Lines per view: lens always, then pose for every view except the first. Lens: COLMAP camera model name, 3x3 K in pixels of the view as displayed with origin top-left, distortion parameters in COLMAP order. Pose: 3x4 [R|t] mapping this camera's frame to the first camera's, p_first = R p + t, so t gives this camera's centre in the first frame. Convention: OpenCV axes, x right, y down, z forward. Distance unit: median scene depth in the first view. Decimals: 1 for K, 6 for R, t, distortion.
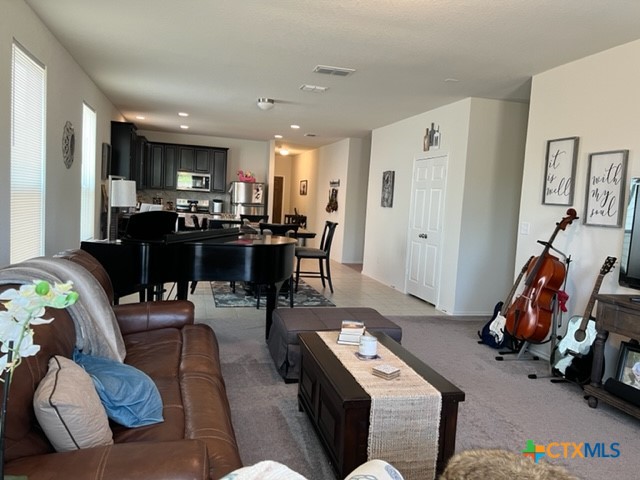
lens RADIAL K [[485.5, 0, 319.5], [0, 485.5, 240.1], [0, 0, 1]] dist [0.004023, -0.001186]
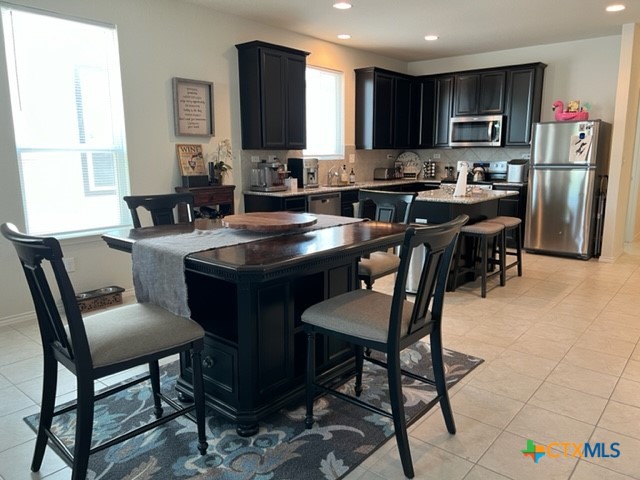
lens RADIAL K [[485.5, 0, 320.2], [0, 485.5, 242.9], [0, 0, 1]] dist [0.004023, -0.001186]
pose [[0.582166, 0.089764, -0.808100, 0.130936], [-0.023438, 0.995327, 0.093677, -0.033651], [0.812732, -0.035595, 0.581549, 0.480870]]
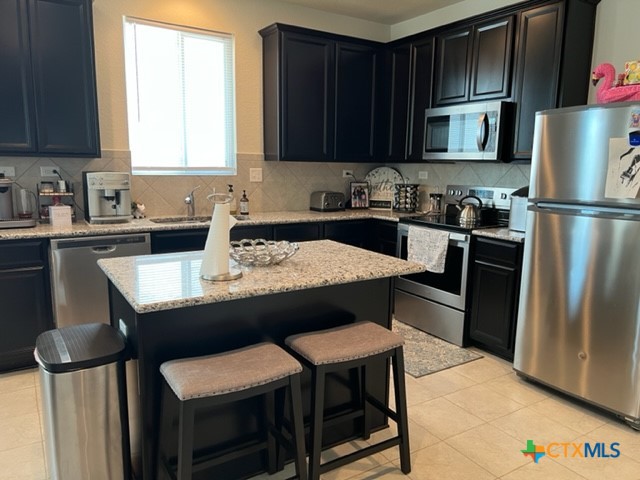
lens RADIAL K [[485.5, 0, 324.2], [0, 485.5, 240.7], [0, 0, 1]] dist [0.004023, -0.001186]
pose [[0.306833, 0.099680, -0.946529, 0.032897], [-0.073544, 0.994010, 0.080840, -0.066435], [0.948918, 0.044807, 0.312326, 0.807015]]
